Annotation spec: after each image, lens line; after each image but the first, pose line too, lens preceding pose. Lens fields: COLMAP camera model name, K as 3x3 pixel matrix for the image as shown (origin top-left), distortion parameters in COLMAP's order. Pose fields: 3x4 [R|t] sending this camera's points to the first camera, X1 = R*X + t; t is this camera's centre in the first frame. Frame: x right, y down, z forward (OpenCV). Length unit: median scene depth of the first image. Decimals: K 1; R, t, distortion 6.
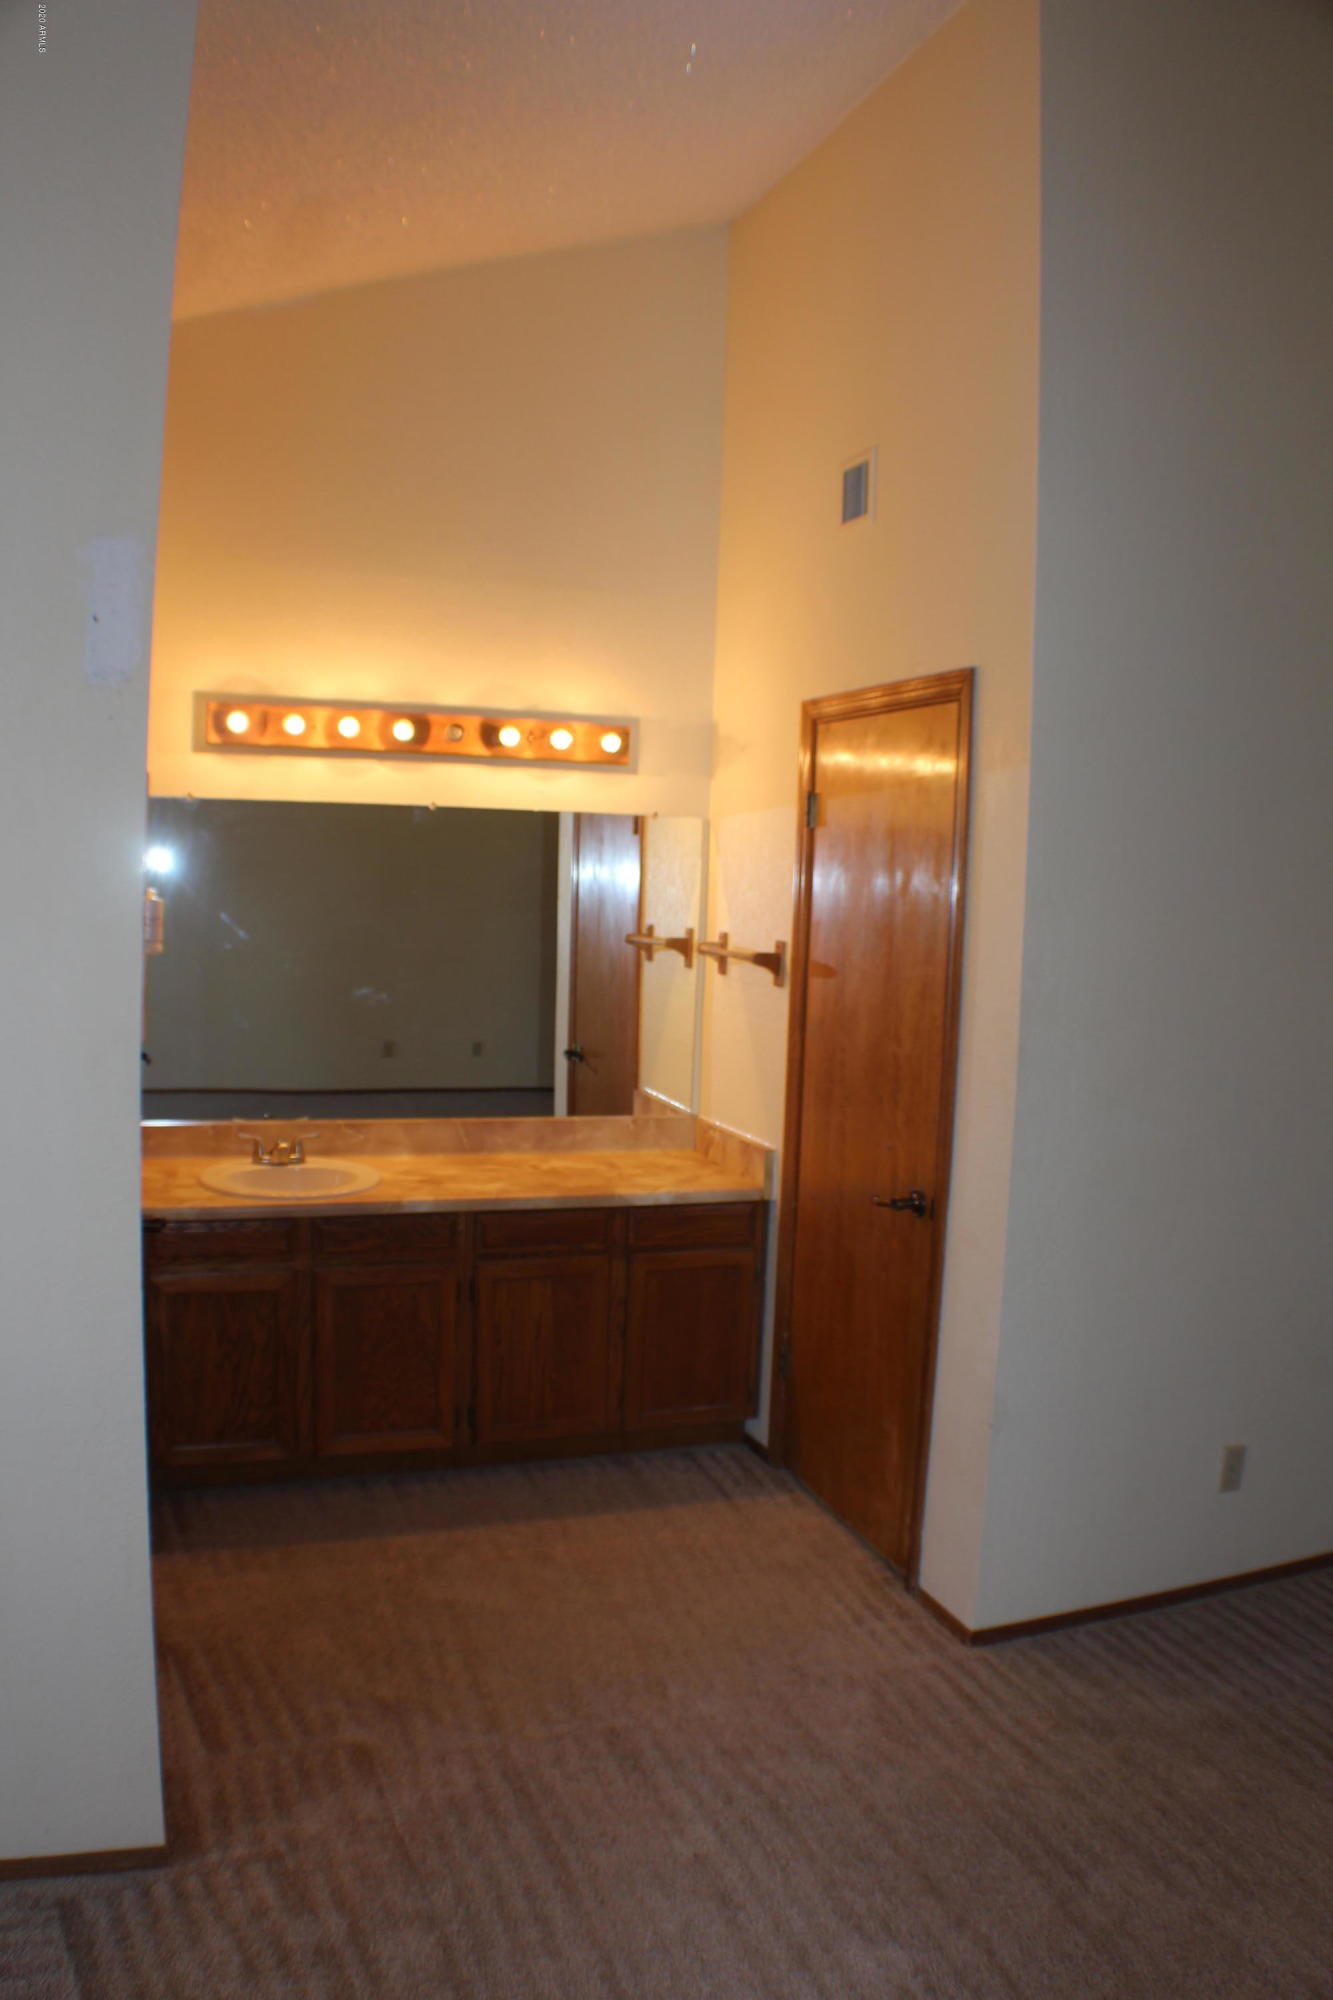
lens RADIAL K [[1502.5, 0, 666.5], [0, 1502.5, 1000.0], [0, 0, 1]] dist [-0.206687, 0.072321]
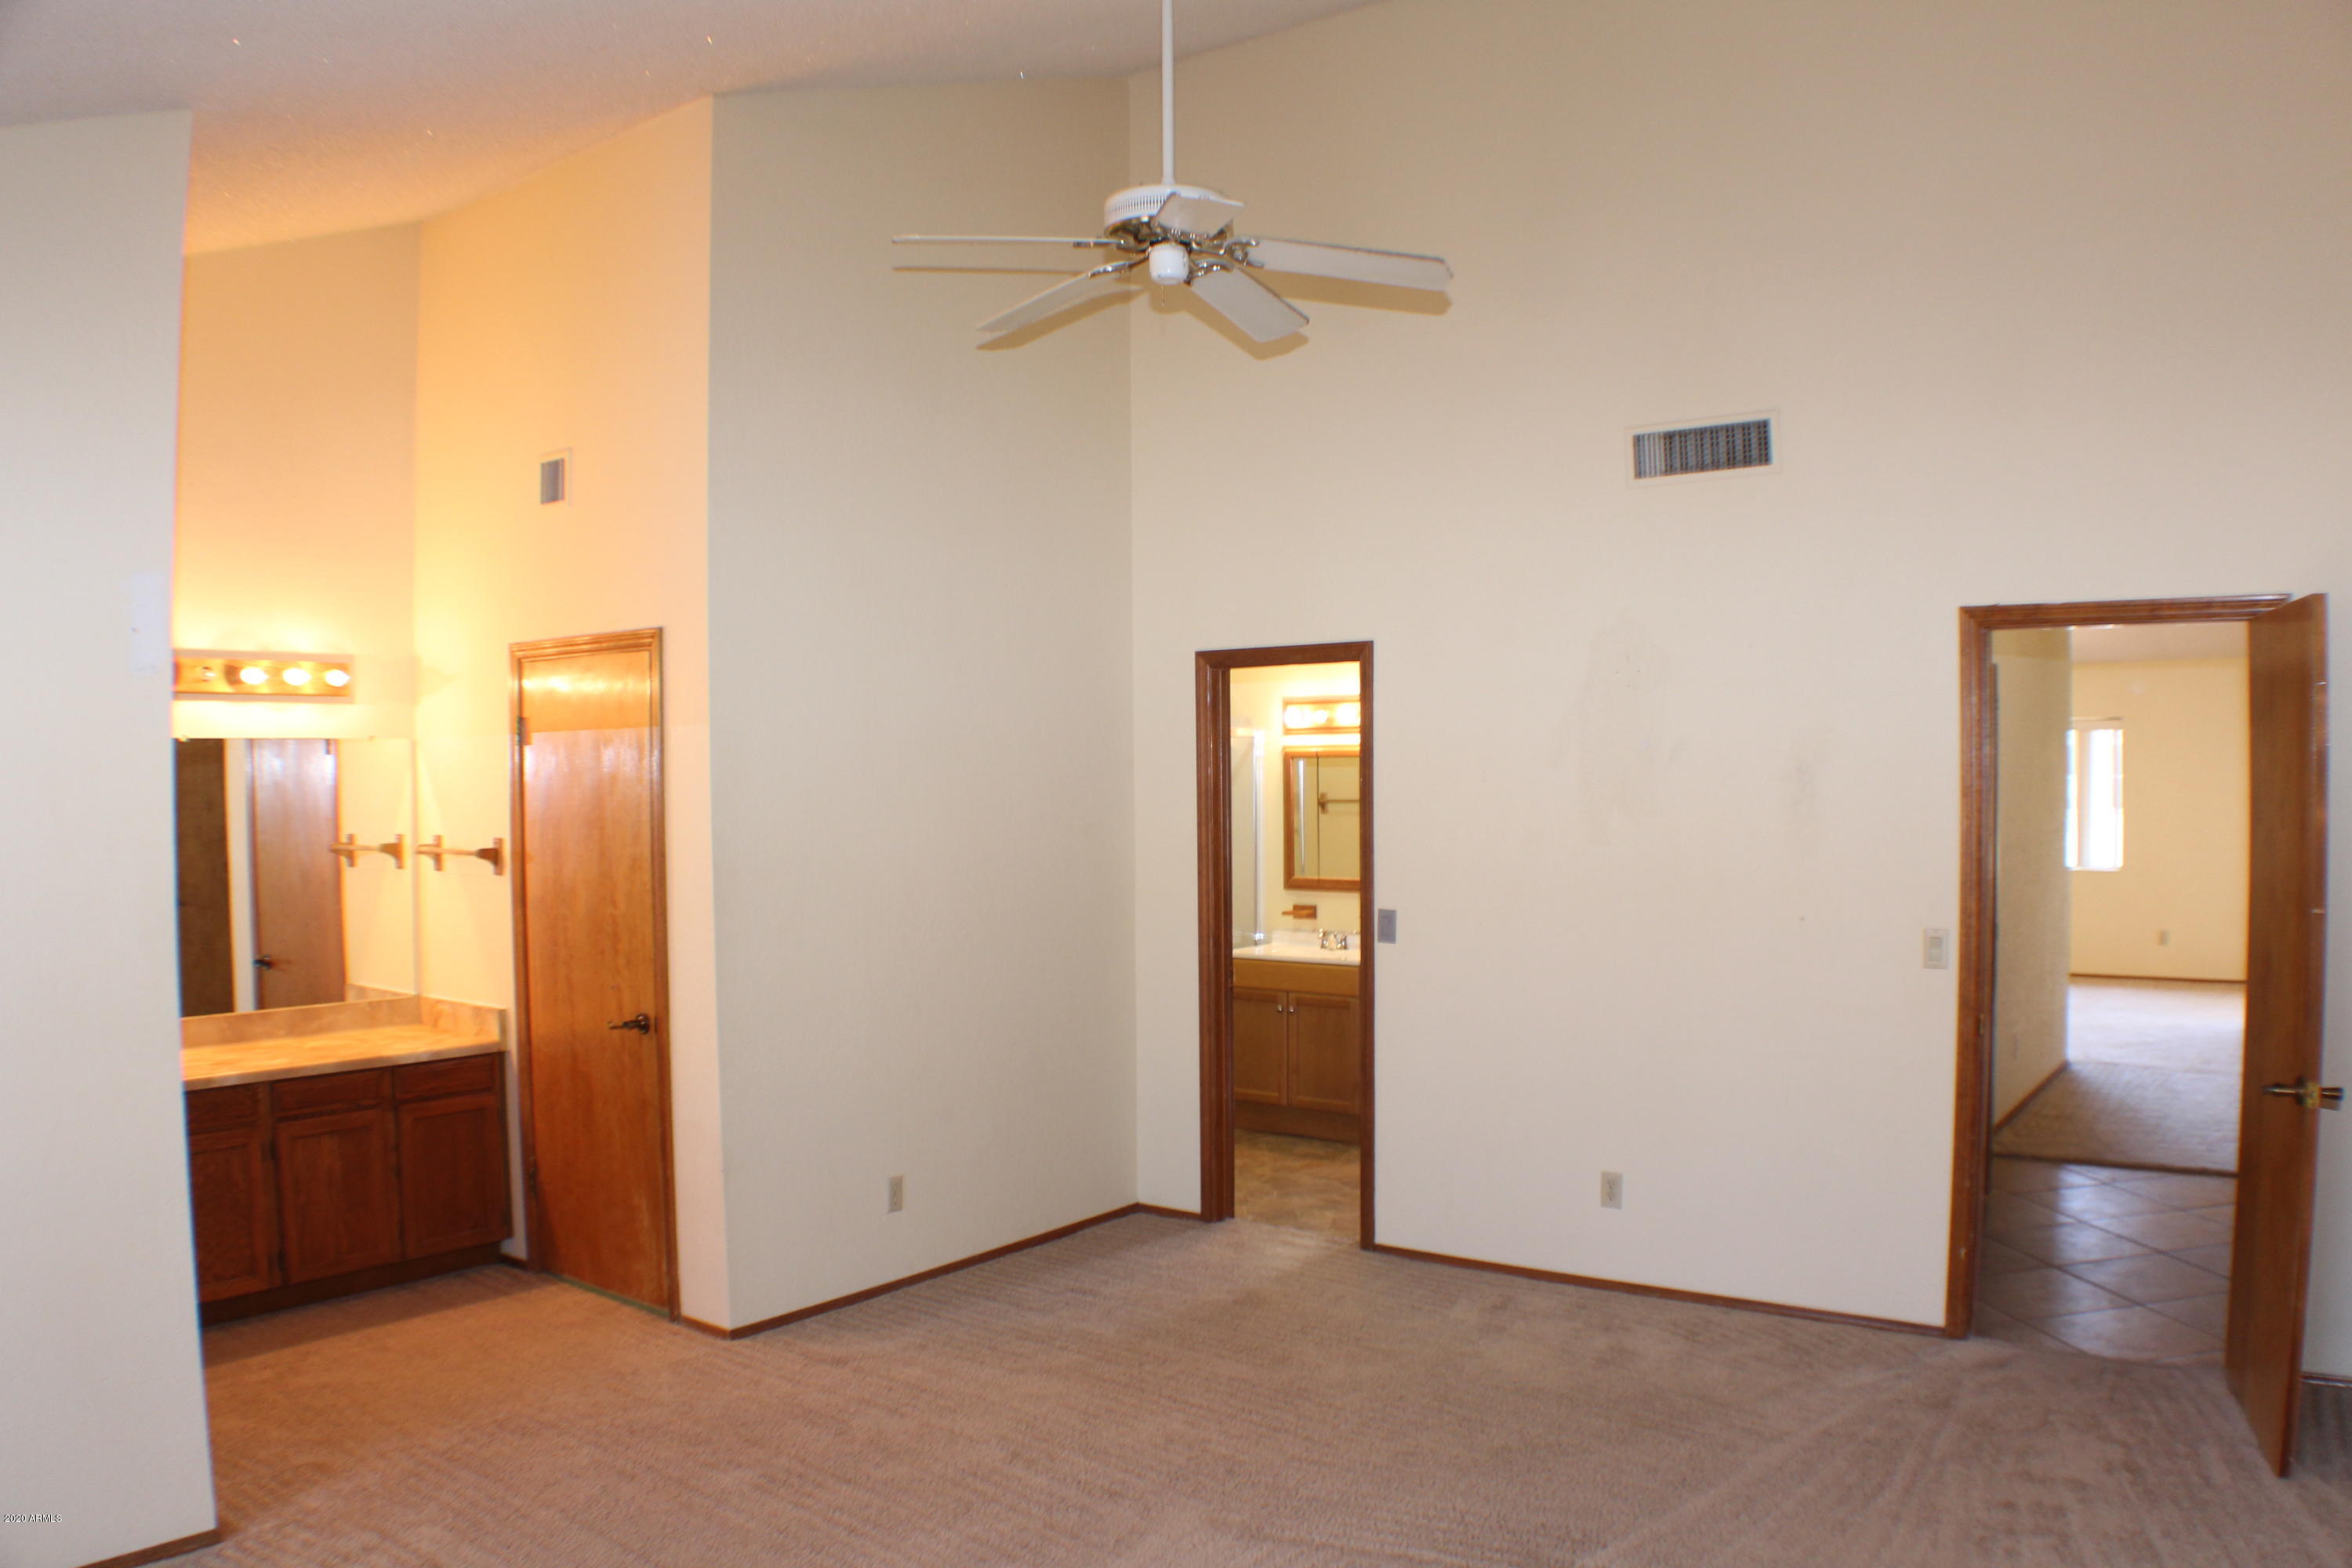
lens RADIAL K [[1767.0, 0, 1176.0], [0, 1767.0, 784.0], [0, 0, 1]] dist [-0.206687, 0.072321]
pose [[0.839400, -0.051995, 0.541021, -0.221467], [0.089416, 0.995061, -0.043100, 0.028083], [-0.536108, 0.084554, 0.839904, -0.493094]]
